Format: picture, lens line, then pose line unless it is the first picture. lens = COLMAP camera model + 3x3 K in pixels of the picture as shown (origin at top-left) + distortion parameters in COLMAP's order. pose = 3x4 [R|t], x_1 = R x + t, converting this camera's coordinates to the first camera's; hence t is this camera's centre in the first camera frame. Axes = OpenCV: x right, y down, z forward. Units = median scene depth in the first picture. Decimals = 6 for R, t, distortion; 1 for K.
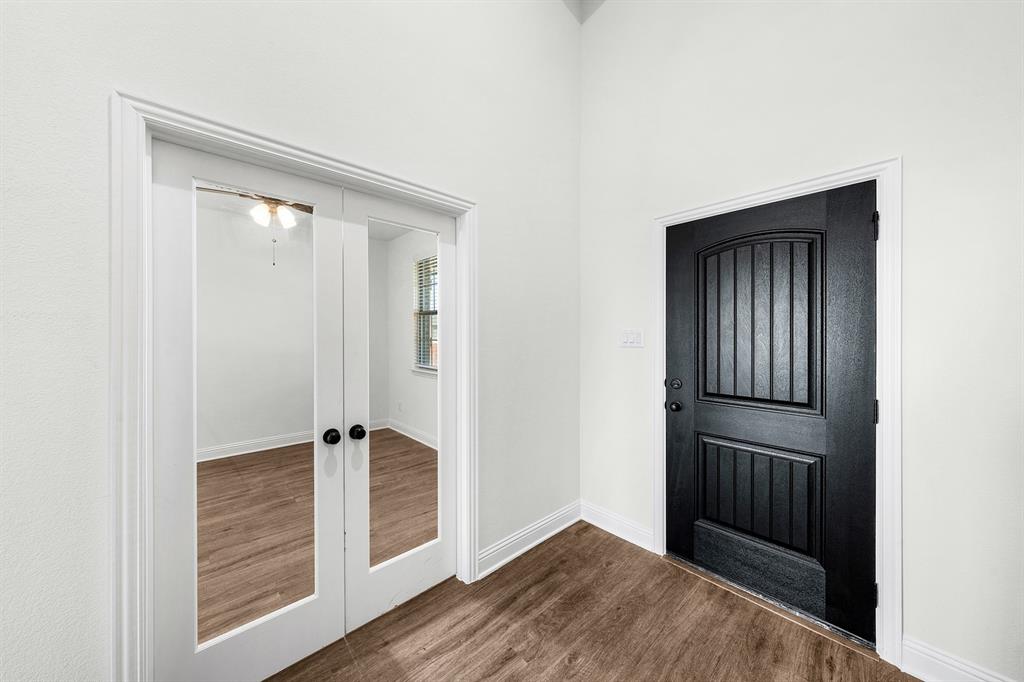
lens RADIAL K [[350.4, 0, 509.2], [0, 350.4, 336.3], [0, 0, 1]] dist [-0.000242, 0.000180]
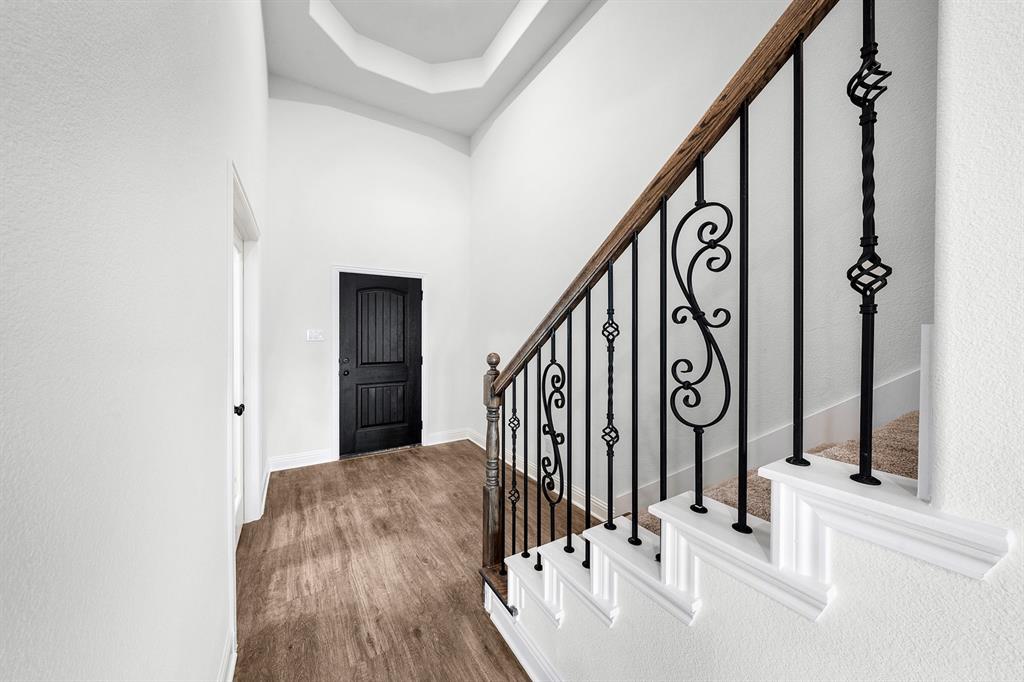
lens RADIAL K [[350.4, 0, 508.1], [0, 350.4, 337.0], [0, 0, 1]] dist [-0.000242, 0.000180]
pose [[0.204140, -0.009443, 0.978896, -1.333379], [0.005345, 0.999949, 0.008531, 0.004737], [-0.978927, 0.003491, 0.204180, -0.223706]]
